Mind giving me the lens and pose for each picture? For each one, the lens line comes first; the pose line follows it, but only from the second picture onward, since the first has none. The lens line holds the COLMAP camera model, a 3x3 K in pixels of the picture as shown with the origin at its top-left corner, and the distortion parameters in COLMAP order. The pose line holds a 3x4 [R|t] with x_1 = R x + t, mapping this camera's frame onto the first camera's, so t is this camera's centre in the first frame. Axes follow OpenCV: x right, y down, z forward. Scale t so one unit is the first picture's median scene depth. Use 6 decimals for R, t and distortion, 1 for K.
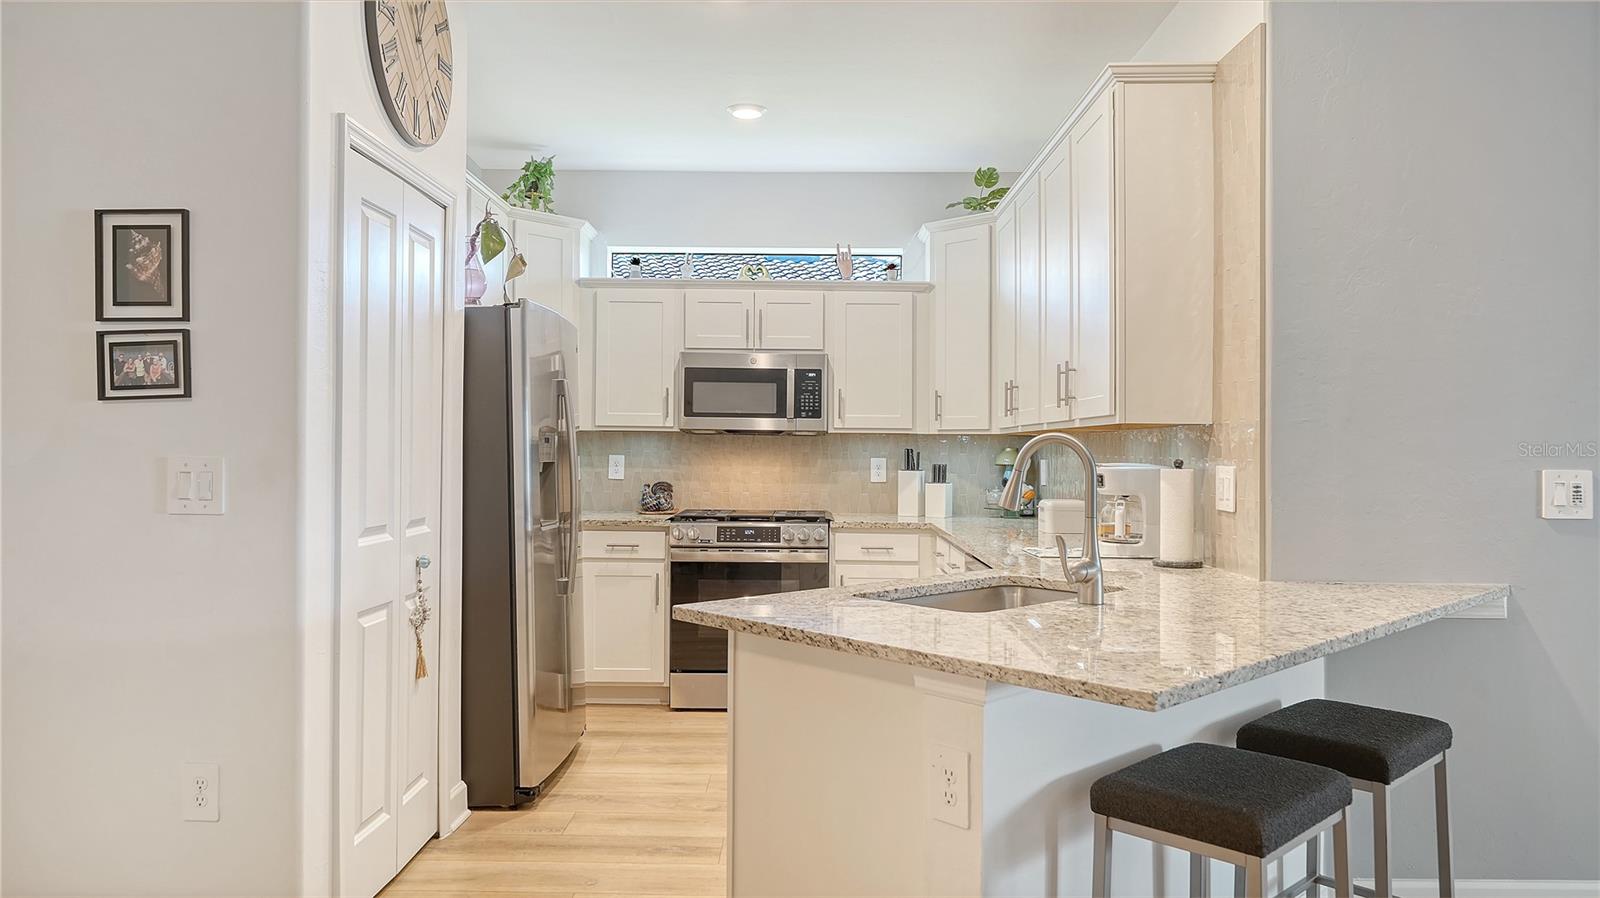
lens RADIAL K [[1071.4, 0, 799.2], [0, 1071.4, 437.4], [0, 0, 1]] dist [0.068467, 0.000765]
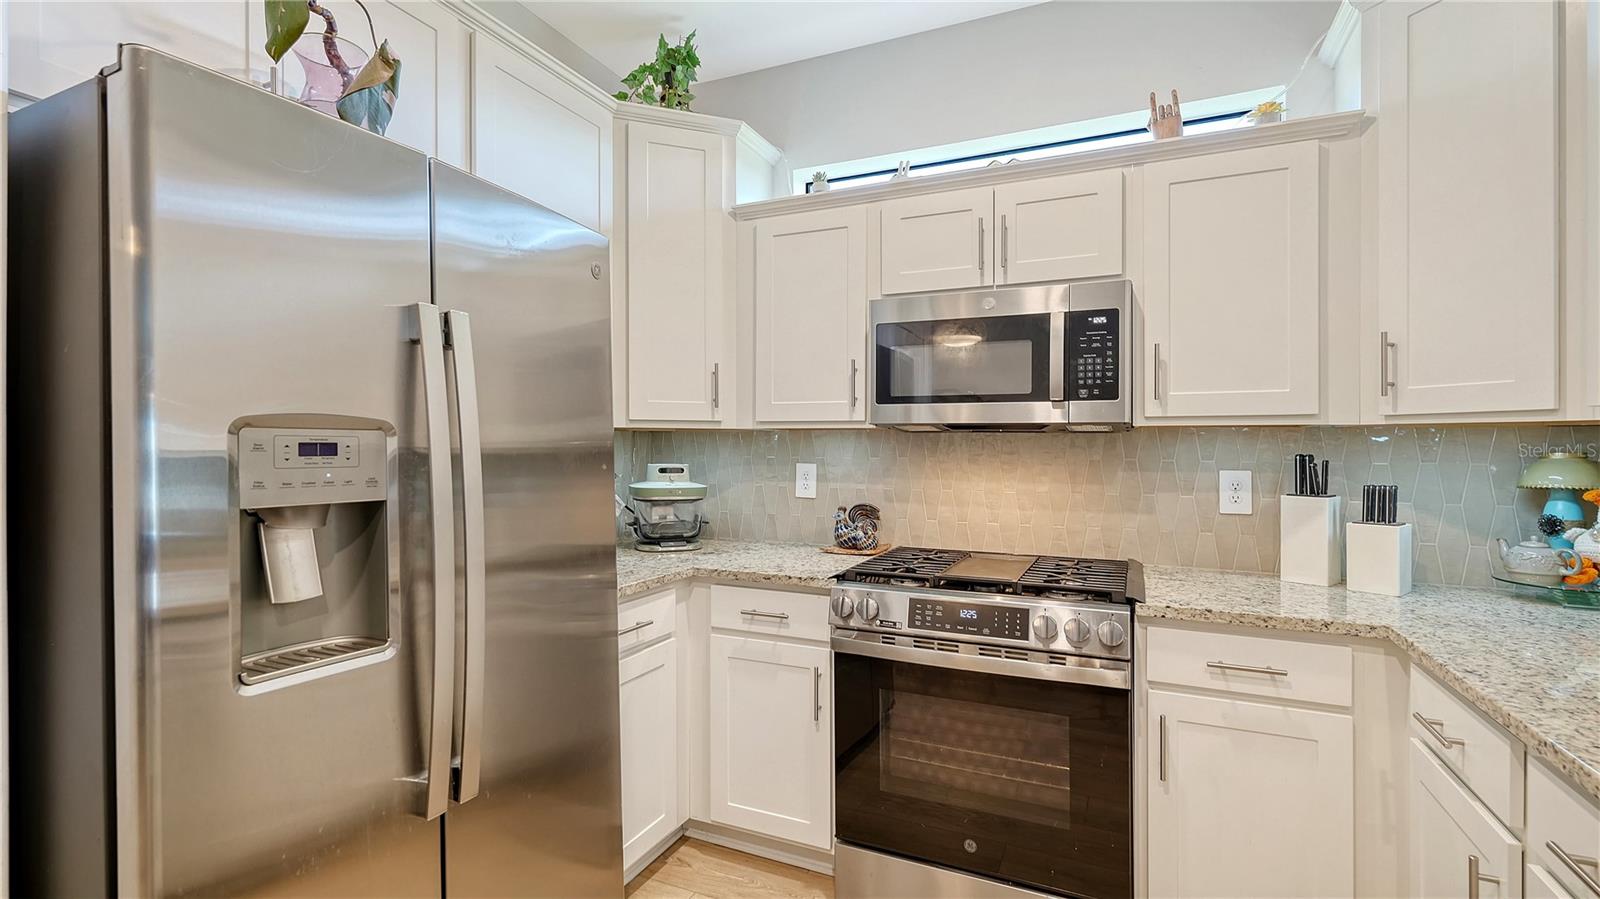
lens RADIAL K [[747.1, 0, 795.1], [0, 747.1, 443.9], [0, 0, 1]] dist [-0.000051, -0.000212]
pose [[0.912593, -0.007614, -0.408798, 0.025476], [0.010471, 0.999934, 0.004751, 0.001195], [0.408735, -0.008616, 0.912613, 0.586382]]
